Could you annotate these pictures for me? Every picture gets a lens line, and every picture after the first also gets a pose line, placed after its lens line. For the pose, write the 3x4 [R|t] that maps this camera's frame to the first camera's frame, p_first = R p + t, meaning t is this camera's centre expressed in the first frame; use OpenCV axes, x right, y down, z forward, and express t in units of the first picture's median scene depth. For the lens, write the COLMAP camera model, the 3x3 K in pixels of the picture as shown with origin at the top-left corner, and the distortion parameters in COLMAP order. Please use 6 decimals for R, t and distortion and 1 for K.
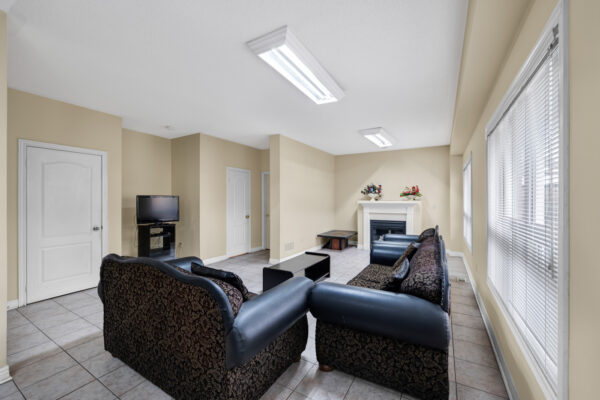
lens RADIAL K [[246.7, 0, 303.5], [0, 246.7, 198.8], [0, 0, 1]] dist [-0.010397, 0.000196]
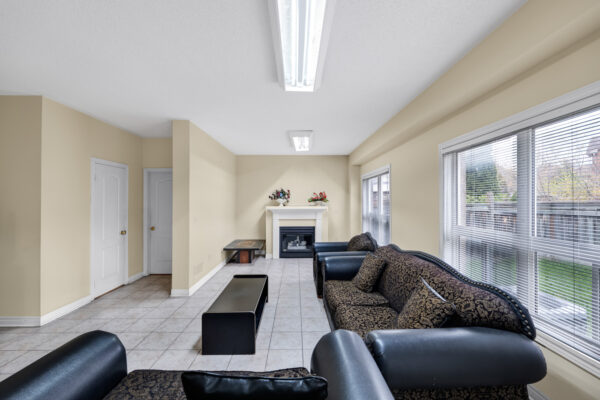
lens RADIAL K [[246.7, 0, 301.2], [0, 246.7, 200.4], [0, 0, 1]] dist [-0.010397, 0.000196]
pose [[0.855736, -0.000064, 0.517413, -0.154072], [-0.000729, 0.999999, 0.001330, -0.017704], [-0.517413, -0.001515, 0.855735, 0.154721]]
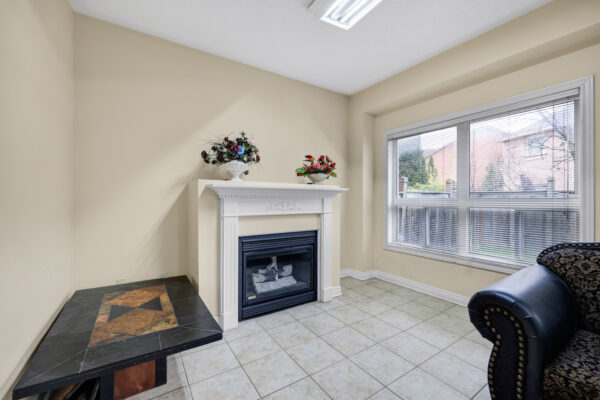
lens RADIAL K [[246.7, 0, 302.7], [0, 246.7, 201.6], [0, 0, 1]] dist [-0.010397, 0.000196]
pose [[0.451349, -0.000889, 0.892347, 0.003036], [-0.010209, 0.999929, 0.006160, 0.035200], [-0.892289, -0.011891, 0.451307, 0.795980]]
